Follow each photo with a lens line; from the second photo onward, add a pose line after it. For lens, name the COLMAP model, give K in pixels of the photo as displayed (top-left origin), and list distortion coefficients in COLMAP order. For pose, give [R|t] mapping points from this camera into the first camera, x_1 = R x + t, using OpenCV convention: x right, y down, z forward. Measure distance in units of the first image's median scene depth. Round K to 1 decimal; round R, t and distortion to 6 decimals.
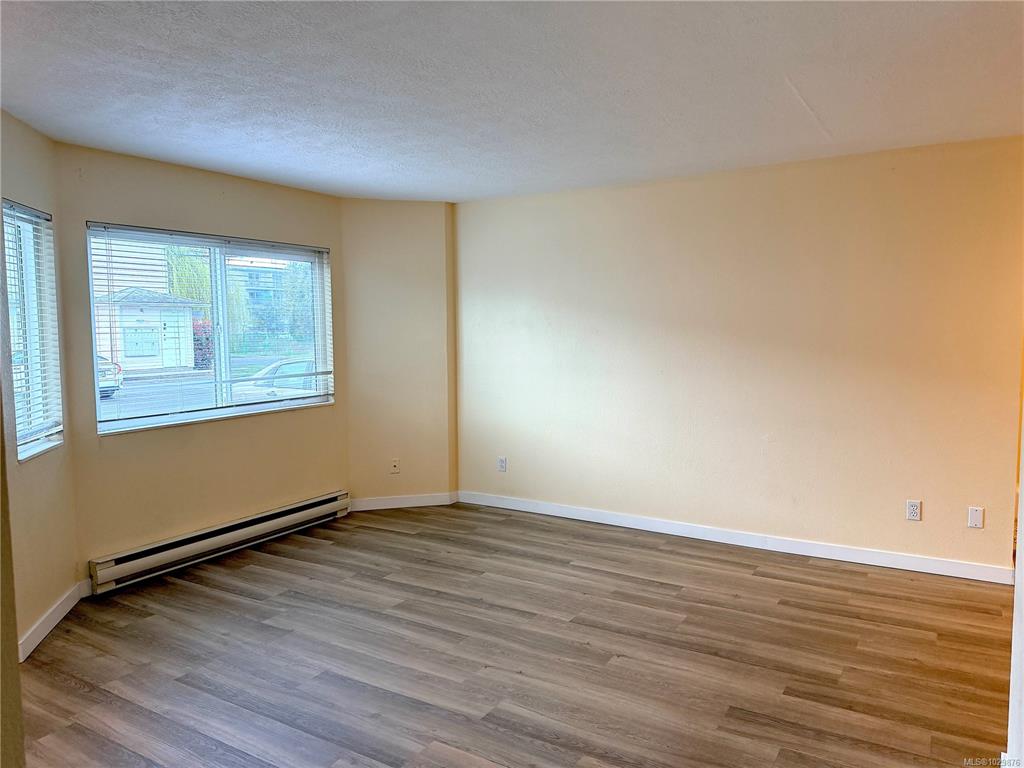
lens RADIAL K [[727.2, 0, 516.6], [0, 727.2, 384.8], [0, 0, 1]] dist [0.106608, -0.125565]
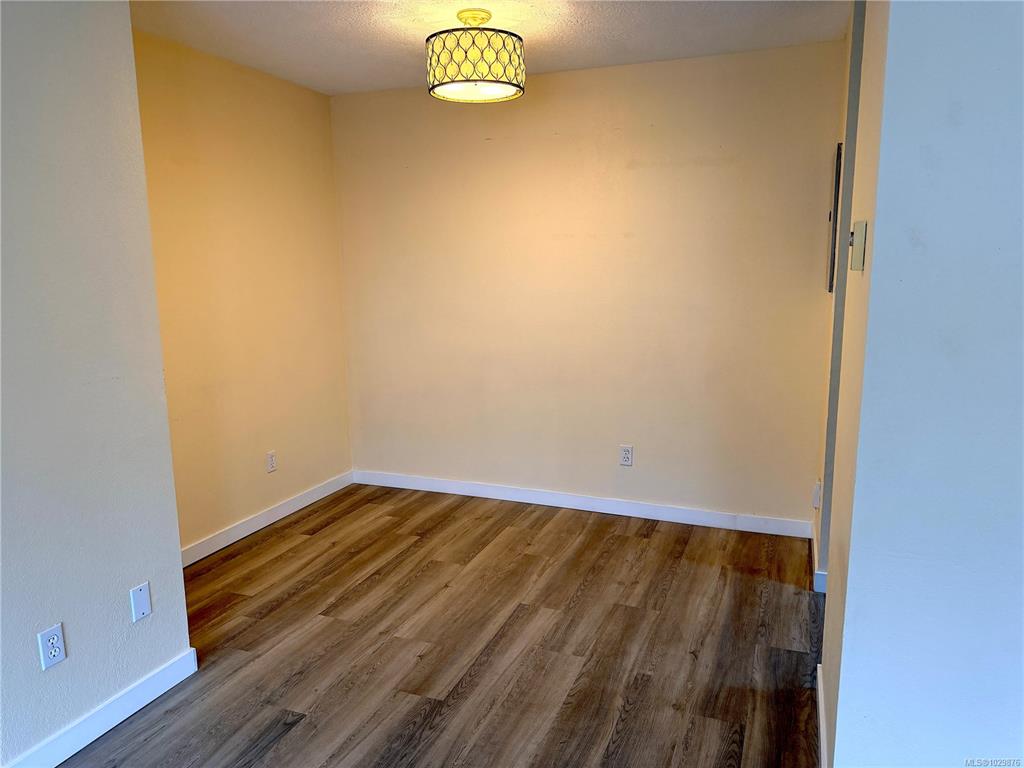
lens RADIAL K [[727.2, 0, 516.6], [0, 727.2, 384.8], [0, 0, 1]] dist [0.106608, -0.125565]
pose [[-0.175760, -0.162381, 0.970948, 0.036718], [0.090426, 0.979469, 0.180174, -0.095332], [-0.980271, 0.119466, -0.157468, 1.095535]]
